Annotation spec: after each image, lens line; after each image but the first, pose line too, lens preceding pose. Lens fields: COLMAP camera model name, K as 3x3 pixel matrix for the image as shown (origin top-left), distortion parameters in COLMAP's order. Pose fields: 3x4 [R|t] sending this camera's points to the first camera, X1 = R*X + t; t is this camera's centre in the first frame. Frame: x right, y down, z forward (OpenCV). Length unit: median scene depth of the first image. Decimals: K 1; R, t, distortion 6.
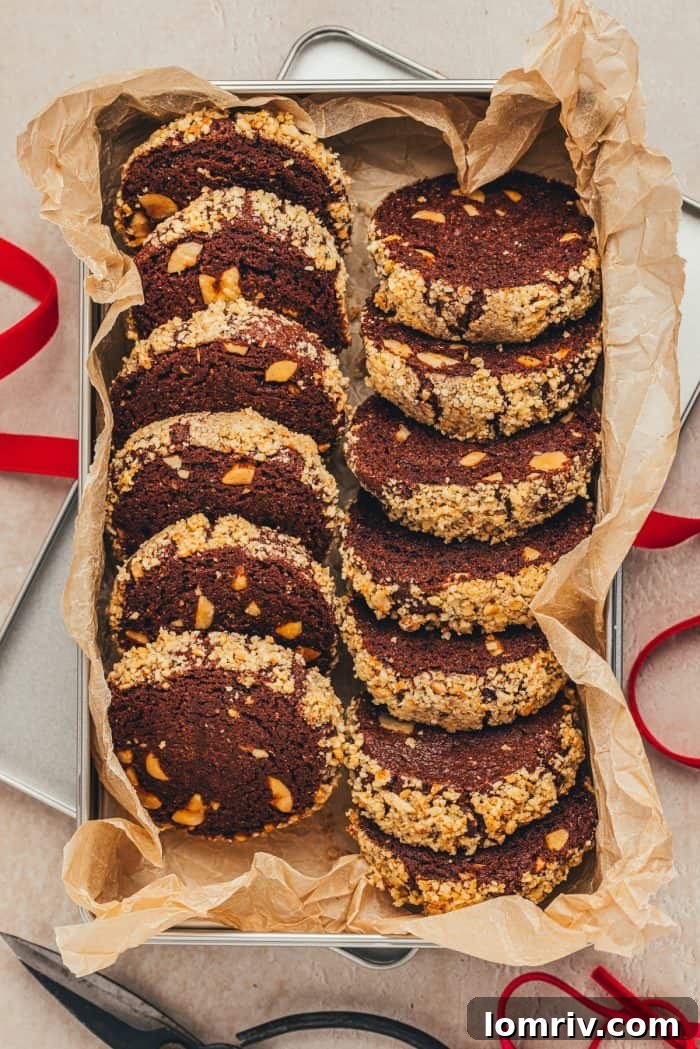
lens RADIAL K [[3929.3, 0, 350.0], [0, 3929.3, 524.5], [0, 0, 1]] dist [-0.102974, 1.443334]
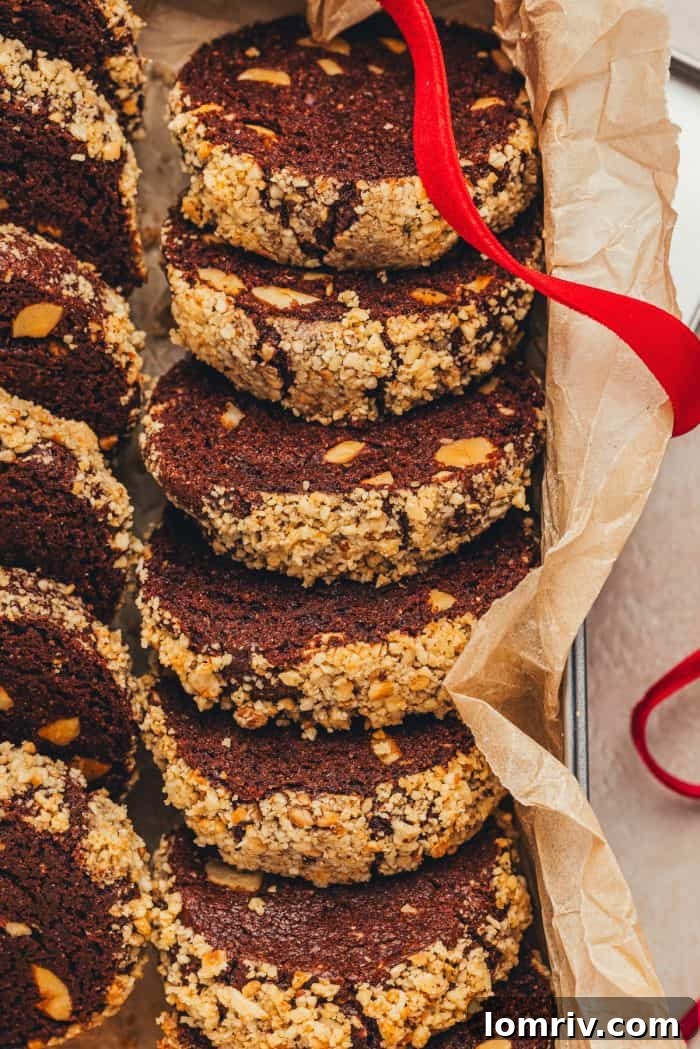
lens RADIAL K [[3929.3, 0, 350.0], [0, 3929.3, 524.5], [0, 0, 1]] dist [-0.102974, 1.443334]
pose [[0.998333, -0.023501, 0.052710, -0.001391], [0.024827, 0.999388, -0.024650, 0.010469], [-0.052098, 0.025917, 0.998306, 0.370720]]
